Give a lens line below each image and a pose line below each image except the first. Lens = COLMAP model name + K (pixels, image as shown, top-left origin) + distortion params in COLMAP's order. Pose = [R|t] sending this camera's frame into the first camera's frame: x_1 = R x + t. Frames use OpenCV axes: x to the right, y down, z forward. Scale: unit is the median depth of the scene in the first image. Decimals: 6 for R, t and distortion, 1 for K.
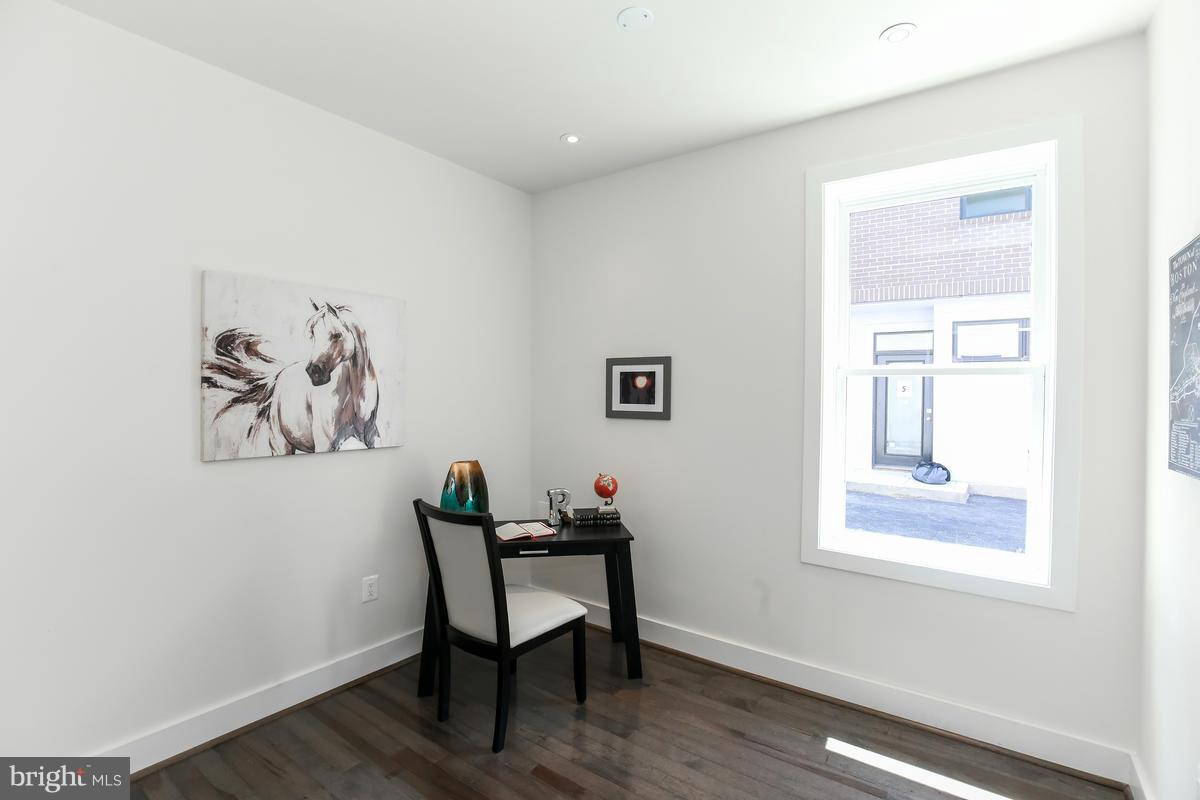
lens RADIAL K [[554.9, 0, 601.7], [0, 554.9, 396.5], [0, 0, 1]] dist [-0.027220, 0.000821]
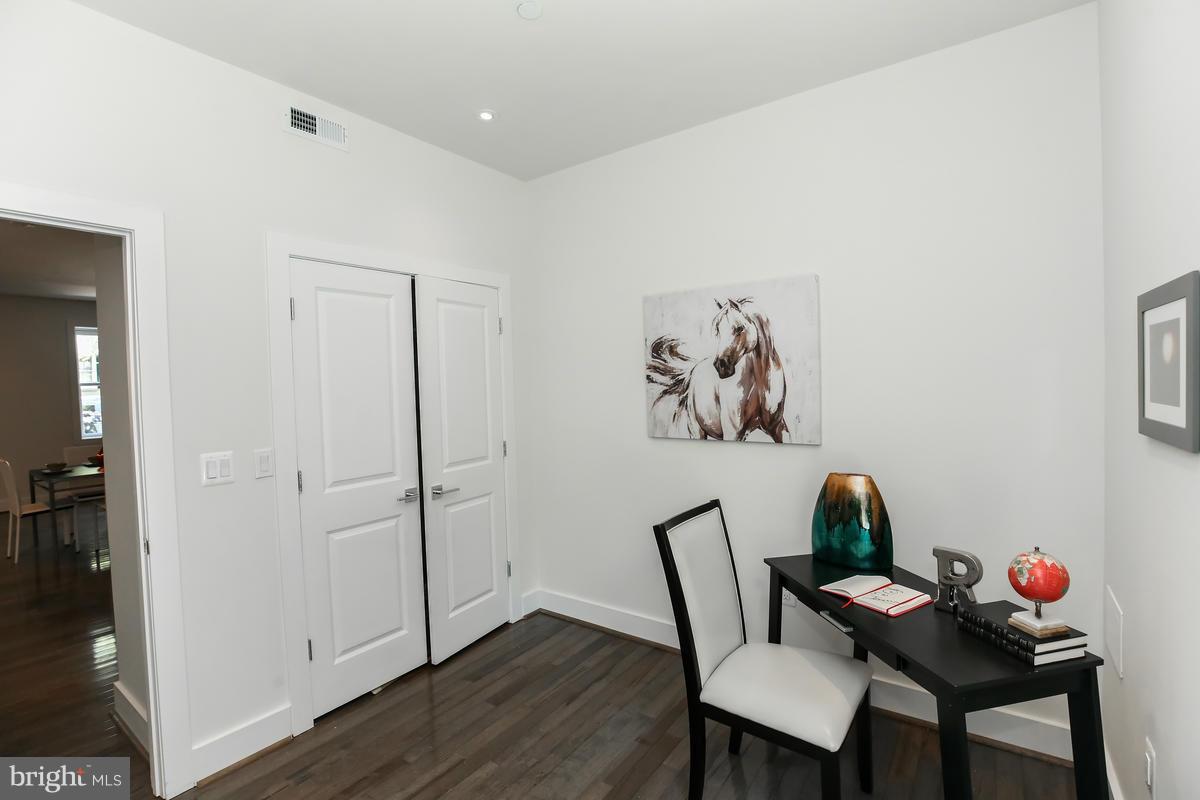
lens RADIAL K [[554.9, 0, 601.7], [0, 554.9, 396.5], [0, 0, 1]] dist [-0.027220, 0.000821]
pose [[0.002569, 0.019764, -0.999801, 0.561325], [0.018914, 0.999625, 0.019809, -0.010156], [0.999818, -0.018961, 0.002194, 0.752151]]
